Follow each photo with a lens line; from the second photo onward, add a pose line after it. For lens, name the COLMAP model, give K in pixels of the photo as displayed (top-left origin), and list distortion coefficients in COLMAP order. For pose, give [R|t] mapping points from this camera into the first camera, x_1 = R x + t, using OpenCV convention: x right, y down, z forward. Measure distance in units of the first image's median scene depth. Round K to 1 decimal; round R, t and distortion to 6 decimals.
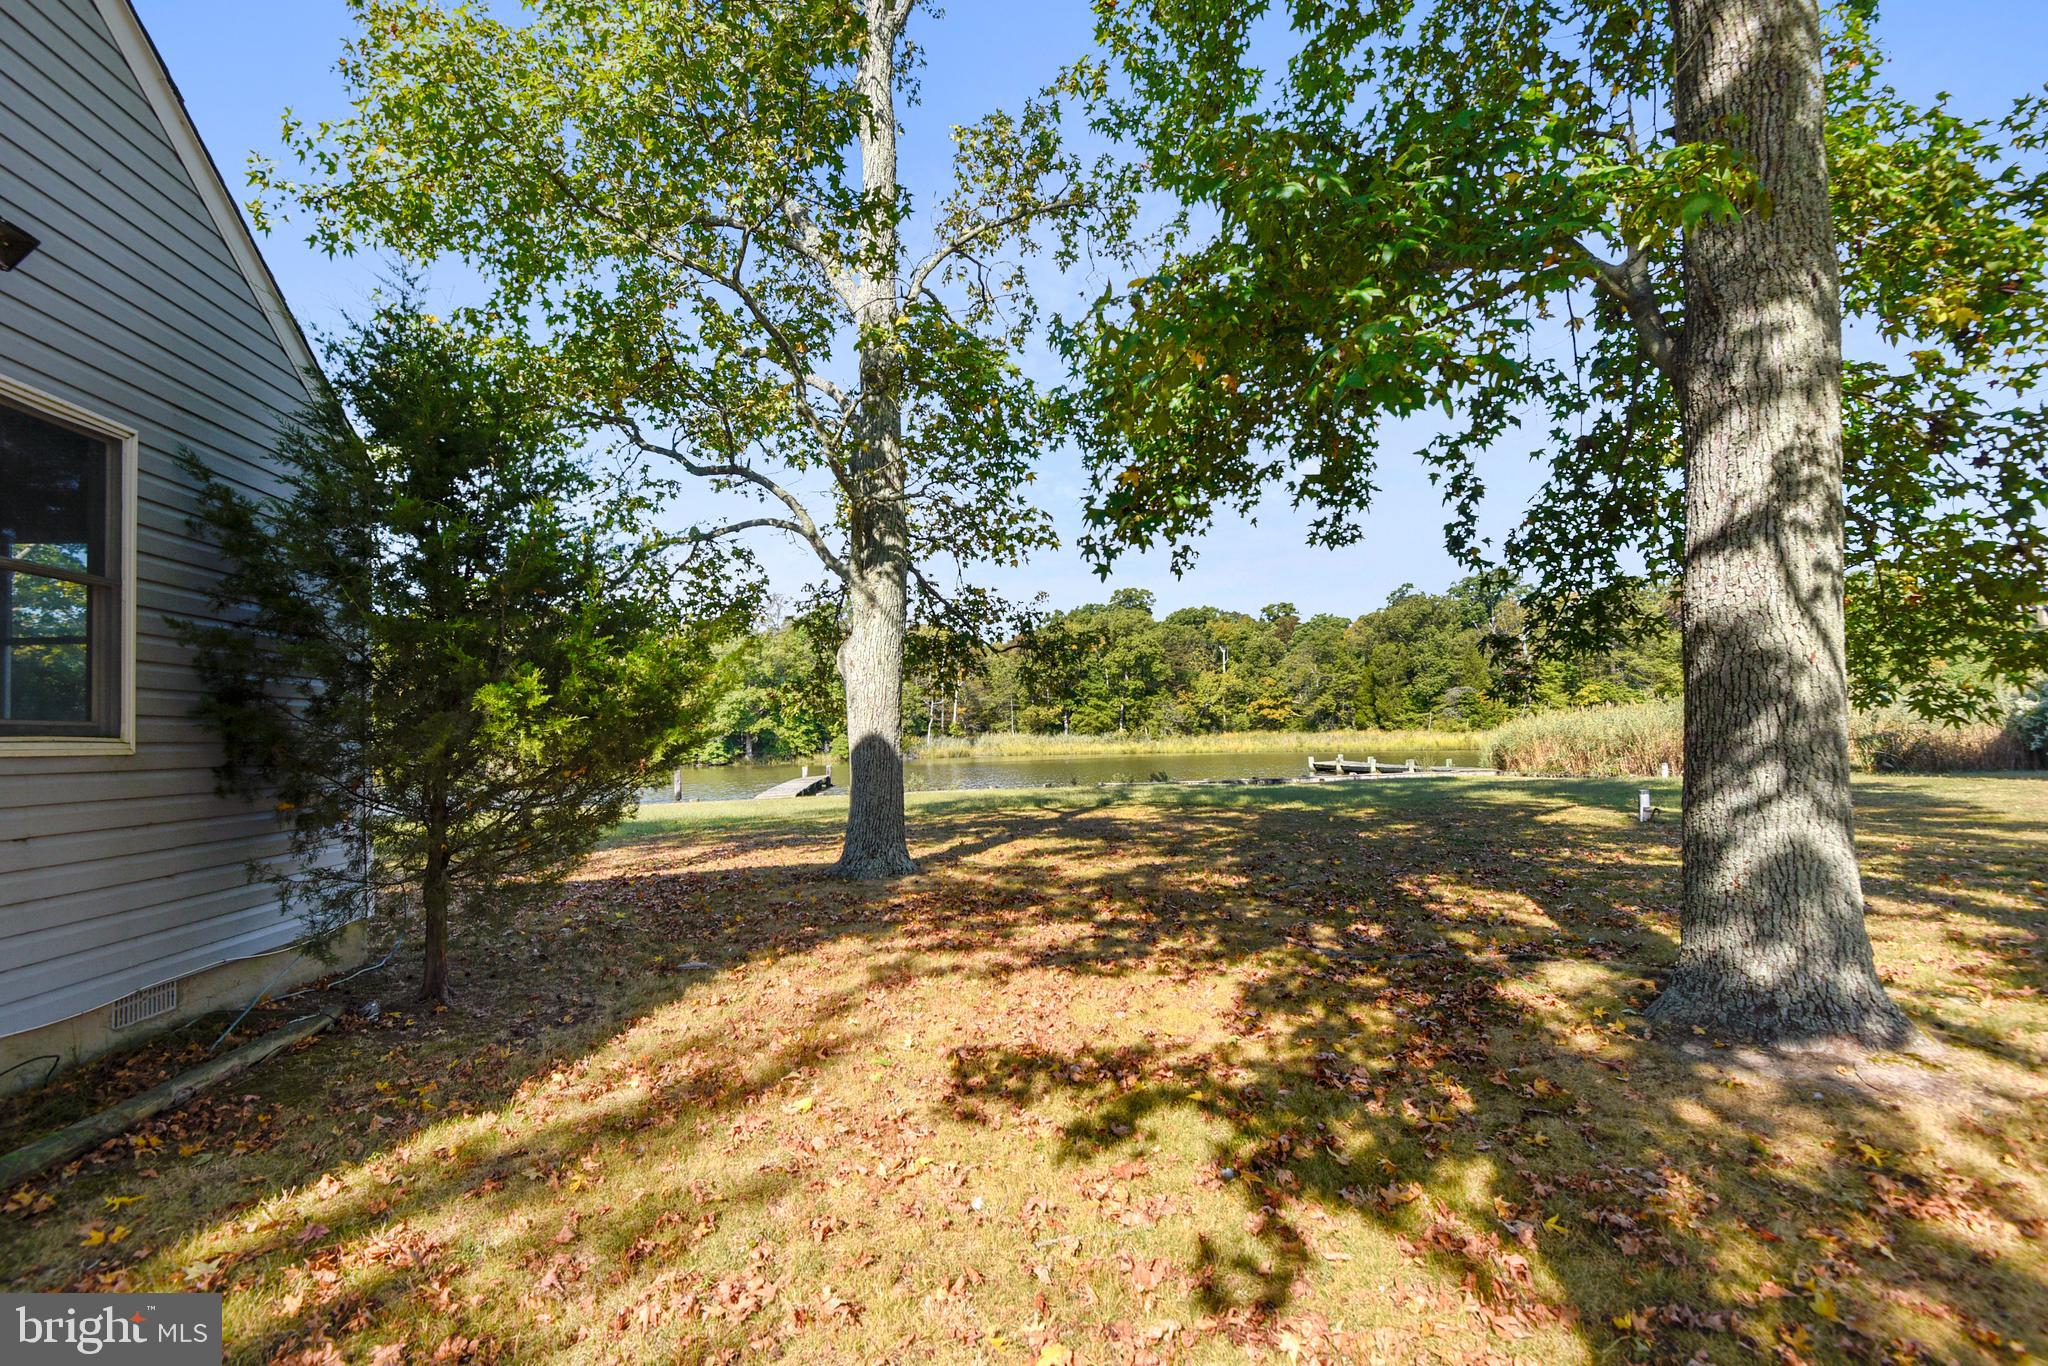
lens RADIAL K [[924.5, 0, 1024.0], [0, 924.5, 683.0], [0, 0, 1]] dist [0.019867, -0.019901]
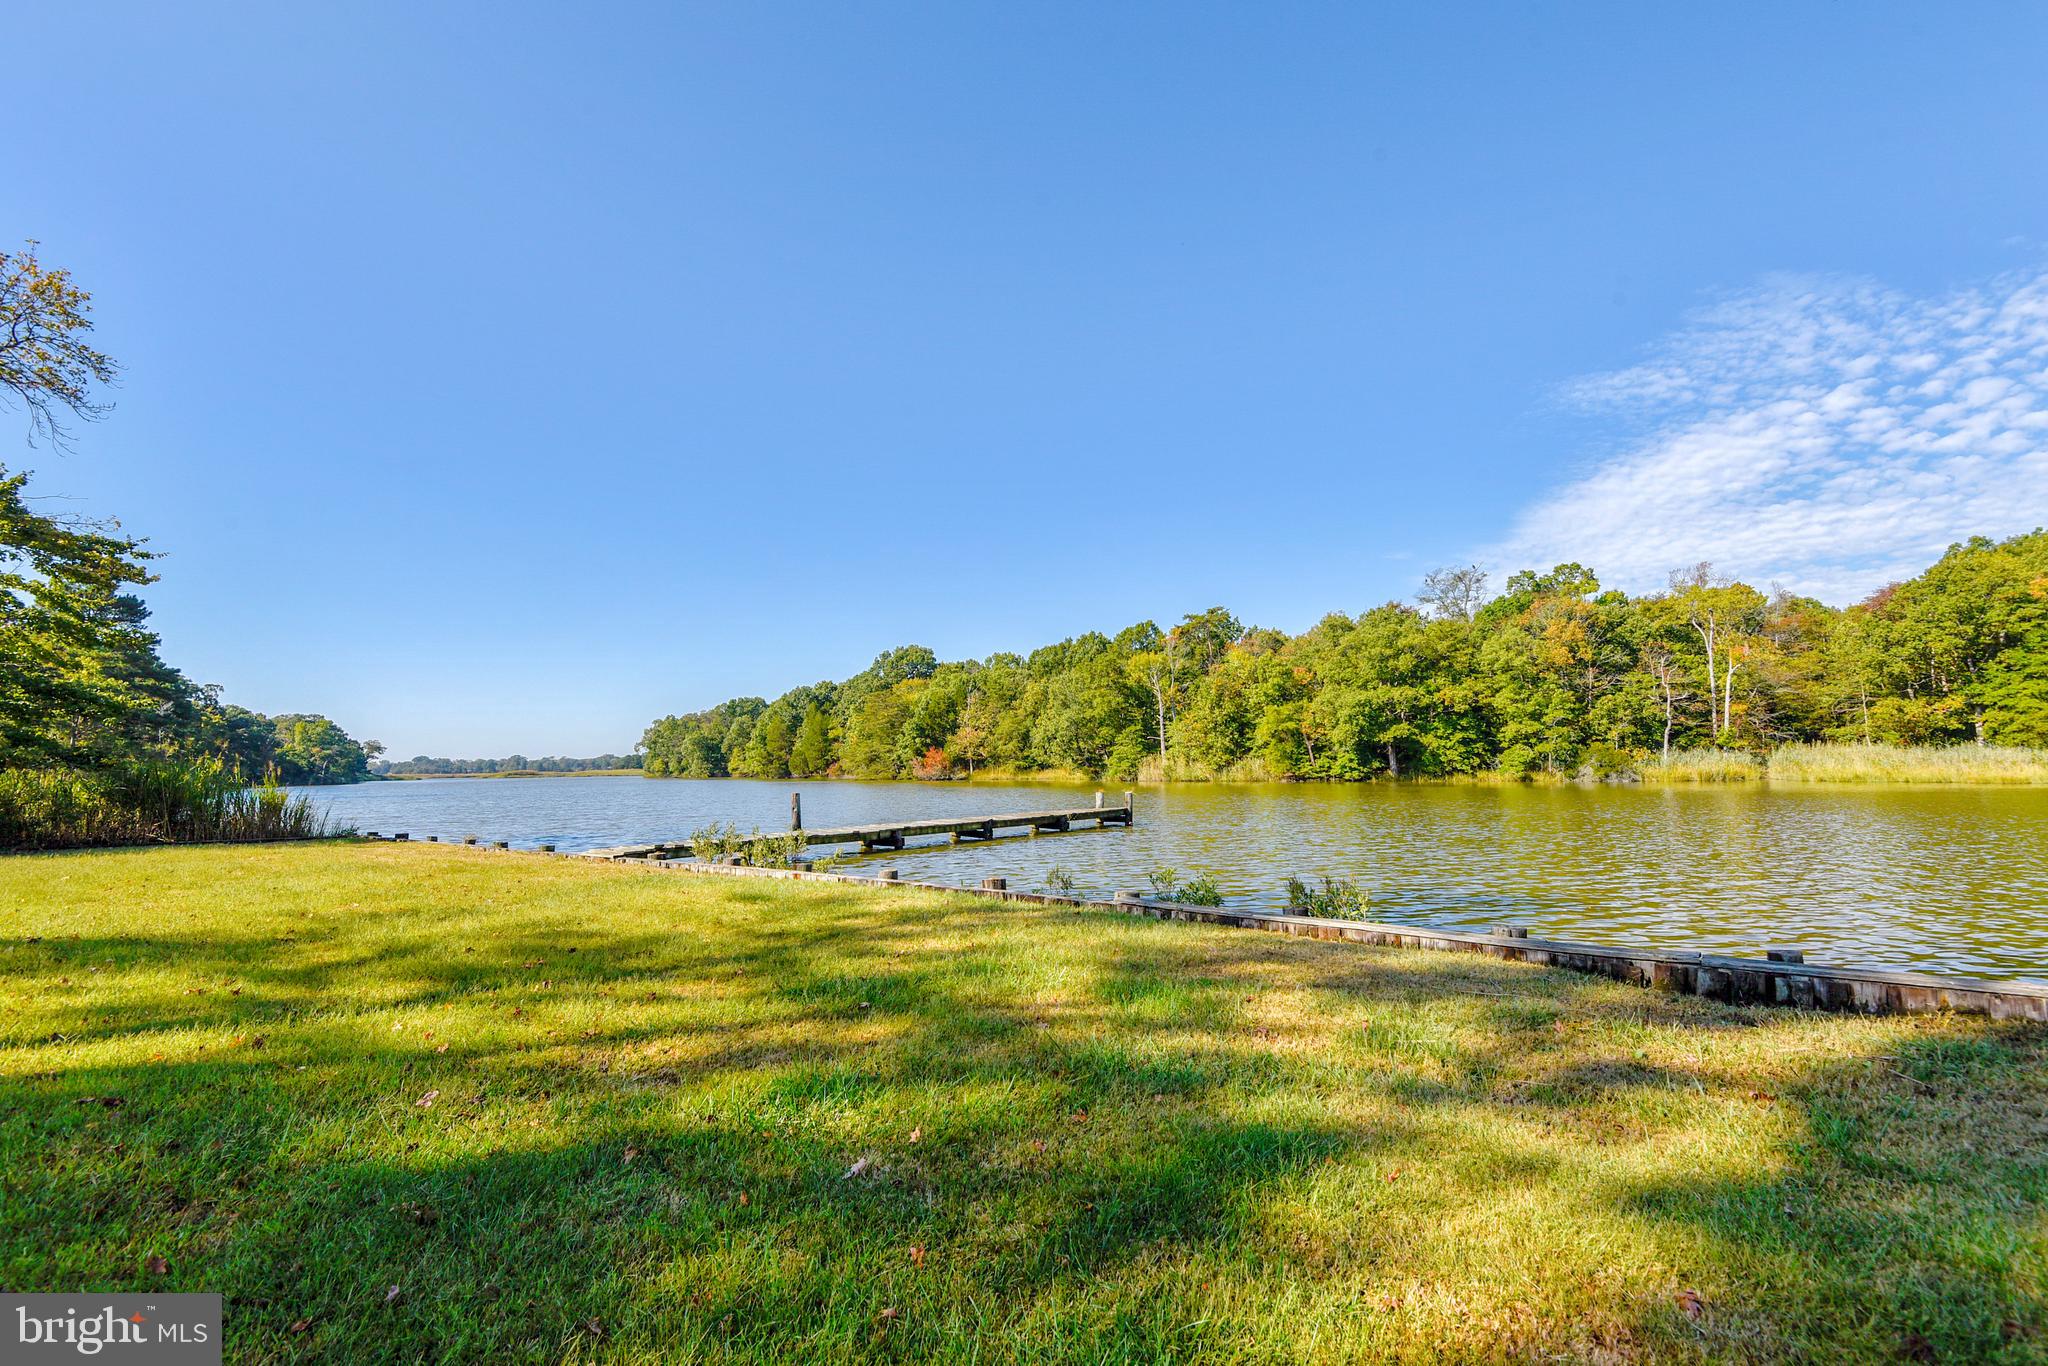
lens RADIAL K [[923.1, 0, 1070.3], [0, 923.1, 692.3], [0, 0, 1]] dist [0.087151, -0.055244]
pose [[0.698391, -0.036408, -0.714789, 0.077860], [0.037926, 0.999185, -0.013838, 0.009011], [0.714710, -0.017444, 0.699203, 0.188013]]
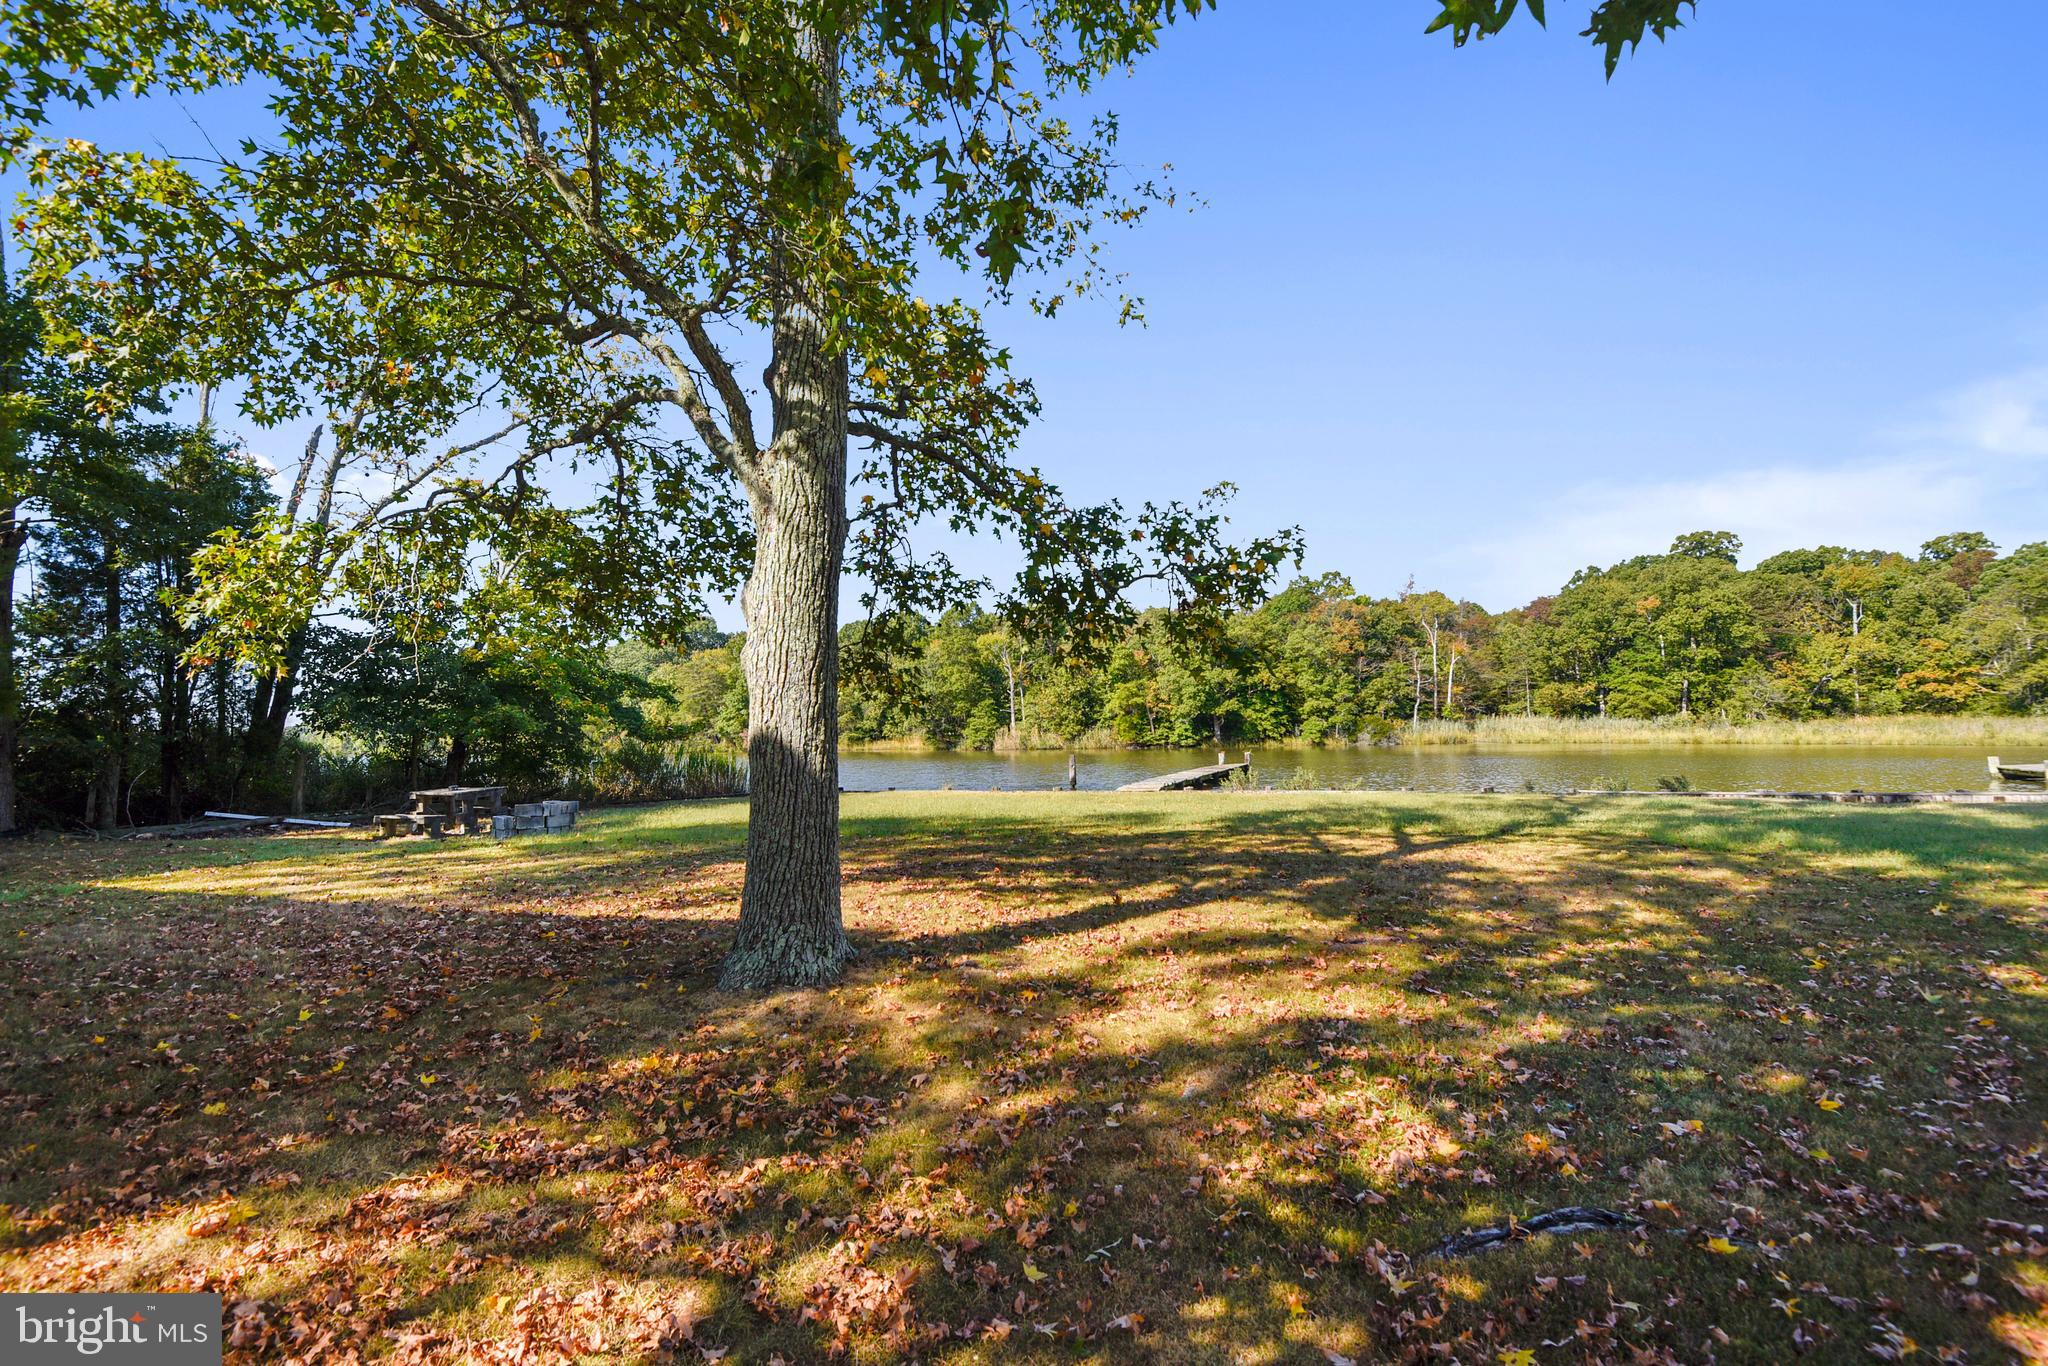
lens RADIAL K [[924.5, 0, 1024.0], [0, 924.5, 683.0], [0, 0, 1]] dist [0.019867, -0.019901]
pose [[0.864229, -0.013791, -0.502910, 0.017904], [0.024000, 0.999616, 0.013831, 0.001333], [0.502527, -0.024022, 0.864228, 0.038556]]
